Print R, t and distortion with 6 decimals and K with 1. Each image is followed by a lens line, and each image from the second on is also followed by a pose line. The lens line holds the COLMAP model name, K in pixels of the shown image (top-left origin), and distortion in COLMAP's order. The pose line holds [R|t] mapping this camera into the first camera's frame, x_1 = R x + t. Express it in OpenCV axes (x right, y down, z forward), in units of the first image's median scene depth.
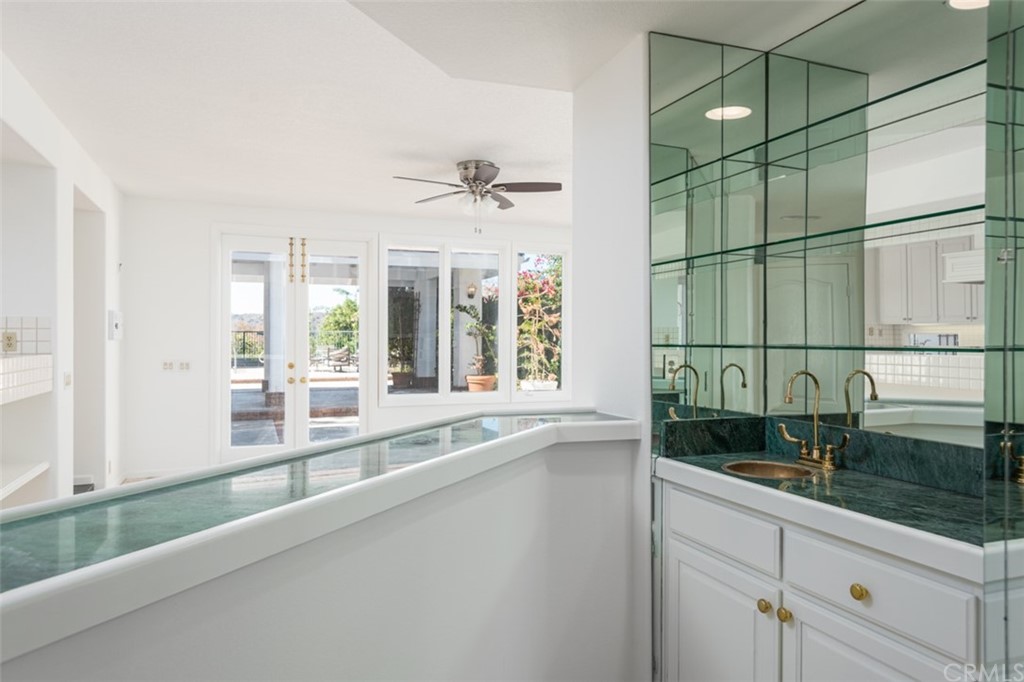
lens RADIAL K [[692.3, 0, 517.4], [0, 692.3, 337.5], [0, 0, 1]] dist [0.011961, 0.001698]
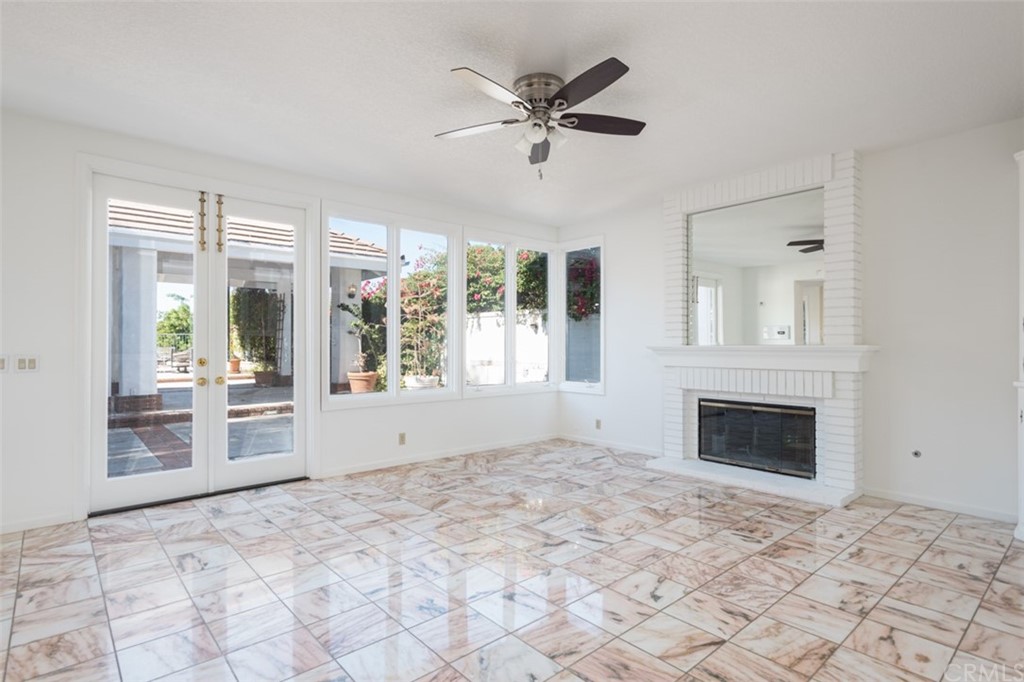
lens RADIAL K [[524.2, 0, 514.0], [0, 524.2, 341.1], [0, 0, 1]] dist [0.020095, 0.001607]
pose [[0.942317, -0.000820, 0.334719, -0.102975], [0.001701, 0.999996, -0.002337, 0.010329], [-0.334716, 0.002772, 0.942315, 0.178954]]
